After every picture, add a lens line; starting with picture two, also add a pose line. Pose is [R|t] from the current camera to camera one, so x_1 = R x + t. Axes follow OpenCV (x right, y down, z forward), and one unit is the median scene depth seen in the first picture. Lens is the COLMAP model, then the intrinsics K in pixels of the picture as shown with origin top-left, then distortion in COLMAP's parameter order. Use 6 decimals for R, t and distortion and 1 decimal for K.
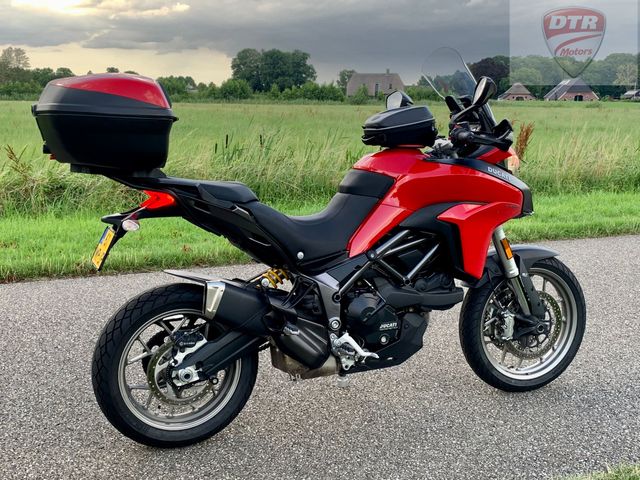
lens RADIAL K [[776.7, 0, 308.0], [0, 776.7, 237.1], [0, 0, 1]] dist [0.167486, -0.511508]
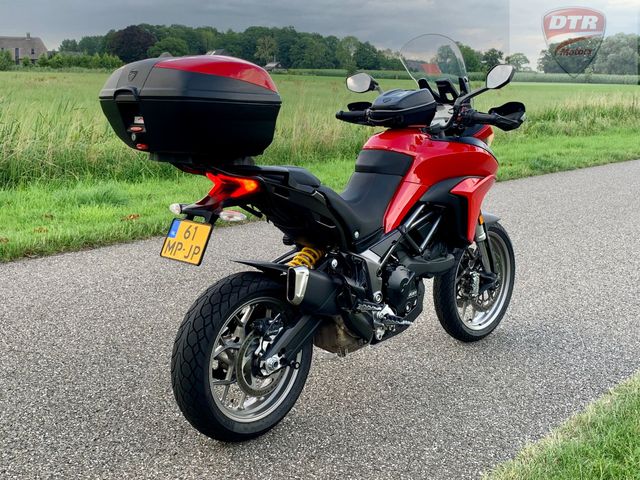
lens RADIAL K [[776.7, 0, 308.0], [0, 776.7, 237.1], [0, 0, 1]] dist [0.167486, -0.511508]
pose [[0.909390, -0.072446, 0.409588, -0.468439], [0.057291, 0.997146, 0.049170, -0.026424], [-0.411981, -0.021249, 0.910945, 0.080852]]
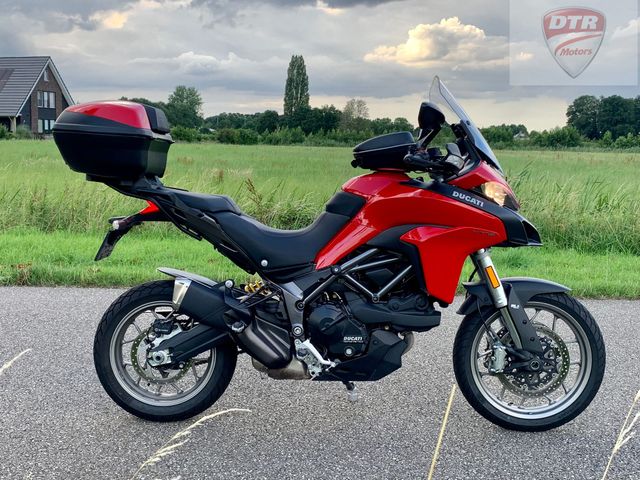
lens RADIAL K [[776.7, 0, 308.0], [0, 776.7, 237.1], [0, 0, 1]] dist [0.167486, -0.511508]
pose [[0.916466, 0.057707, -0.395929, 0.460579], [-0.081259, 0.995767, -0.042959, 0.027868], [0.391774, 0.071543, 0.917276, 0.005122]]
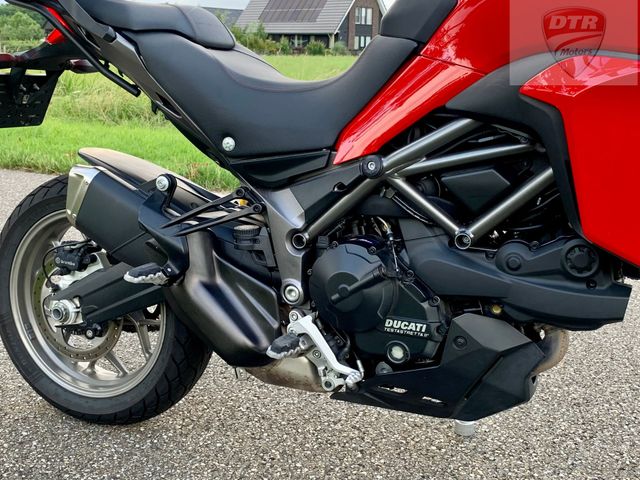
lens RADIAL K [[776.7, 0, 308.0], [0, 776.7, 237.1], [0, 0, 1]] dist [0.167486, -0.511508]
pose [[0.689887, 0.169664, -0.703754, 0.384118], [-0.140759, 0.985032, 0.099490, 0.024481], [0.710101, 0.030422, 0.703443, 0.641007]]
